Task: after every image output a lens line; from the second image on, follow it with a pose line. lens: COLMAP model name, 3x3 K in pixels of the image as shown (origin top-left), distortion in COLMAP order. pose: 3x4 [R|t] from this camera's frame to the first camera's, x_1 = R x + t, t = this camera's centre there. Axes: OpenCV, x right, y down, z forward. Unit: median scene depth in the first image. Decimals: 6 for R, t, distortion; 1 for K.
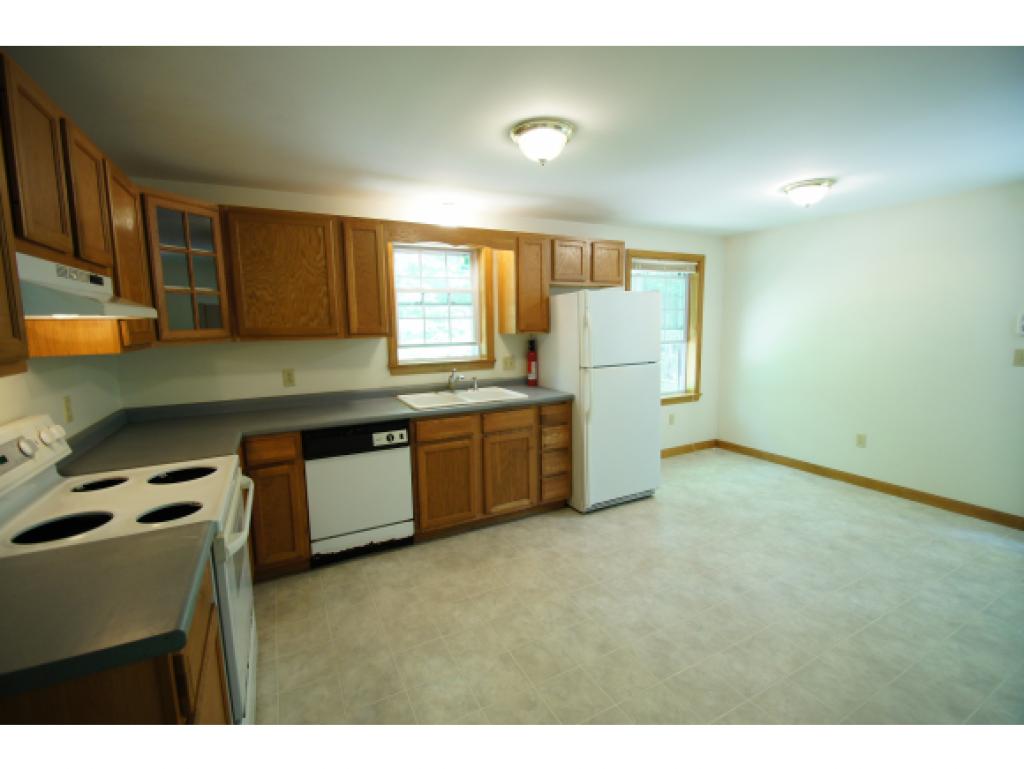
lens RADIAL K [[458.4, 0, 512.5], [0, 458.4, 378.2], [0, 0, 1]] dist [0.016405, -0.021014]
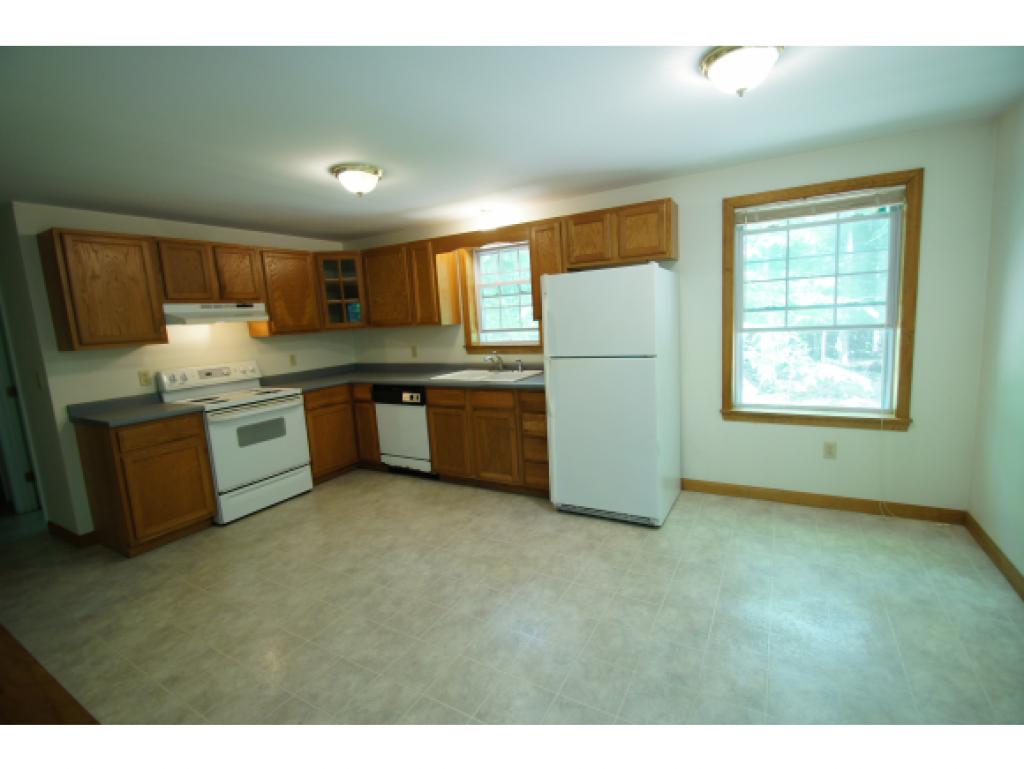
lens RADIAL K [[458.4, 0, 512.5], [0, 458.4, 378.2], [0, 0, 1]] dist [0.016405, -0.021014]
pose [[0.530723, 0.100191, -0.841603, 0.944885], [-0.053701, 0.994968, 0.084585, -0.057446], [0.845842, 0.000303, 0.533433, 0.442514]]
